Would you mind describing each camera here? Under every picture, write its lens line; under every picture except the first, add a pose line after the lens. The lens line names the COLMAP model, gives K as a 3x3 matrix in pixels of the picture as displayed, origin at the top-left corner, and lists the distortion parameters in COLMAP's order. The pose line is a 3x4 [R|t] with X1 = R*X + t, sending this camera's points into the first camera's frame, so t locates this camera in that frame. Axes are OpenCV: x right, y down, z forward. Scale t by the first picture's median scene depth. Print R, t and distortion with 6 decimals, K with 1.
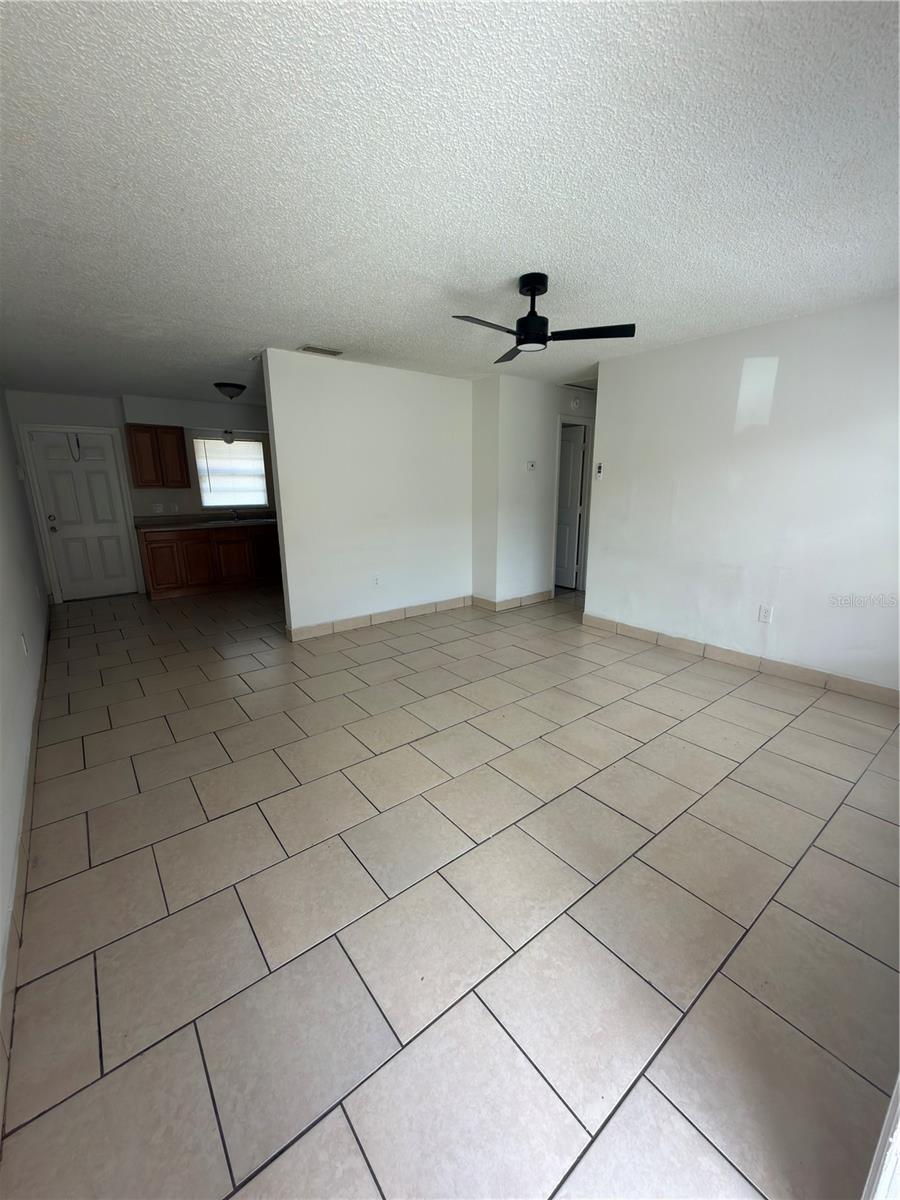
lens RADIAL K [[482.6, 0, 450.0], [0, 482.6, 600.0], [0, 0, 1]] dist [0.001021, 0.000127]
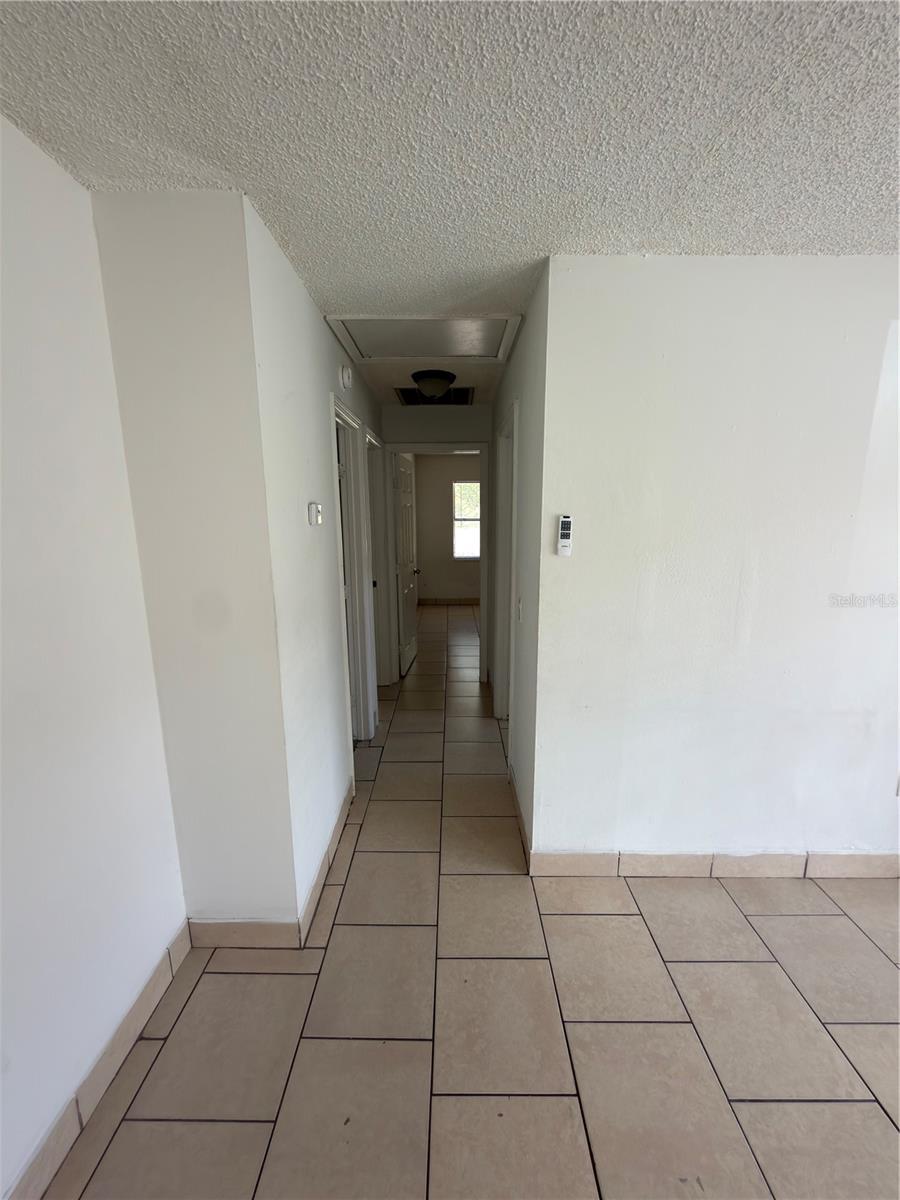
lens RADIAL K [[482.6, 0, 450.0], [0, 482.6, 600.0], [0, 0, 1]] dist [0.001021, 0.000127]
pose [[0.629234, -0.146823, 0.763222, -0.074431], [0.187748, 0.981627, 0.034050, -0.244398], [-0.754198, 0.121868, 0.645239, 0.816063]]
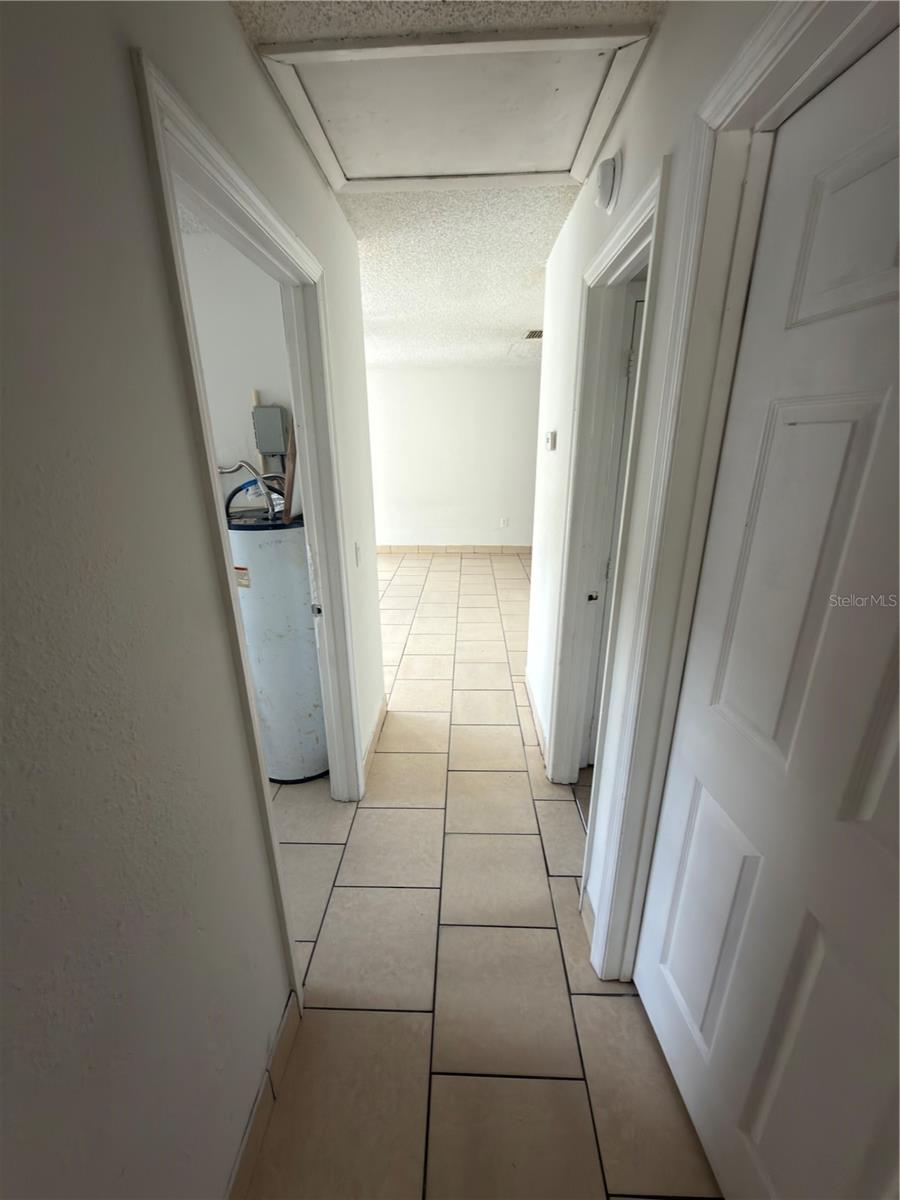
lens RADIAL K [[482.6, 0, 450.0], [0, 482.6, 600.0], [0, 0, 1]] dist [0.001021, 0.000127]
pose [[0.649545, -0.236829, 0.722498, -0.036398], [0.173071, 0.971360, 0.162808, -0.252651], [-0.740364, 0.019292, 0.671930, 0.845053]]
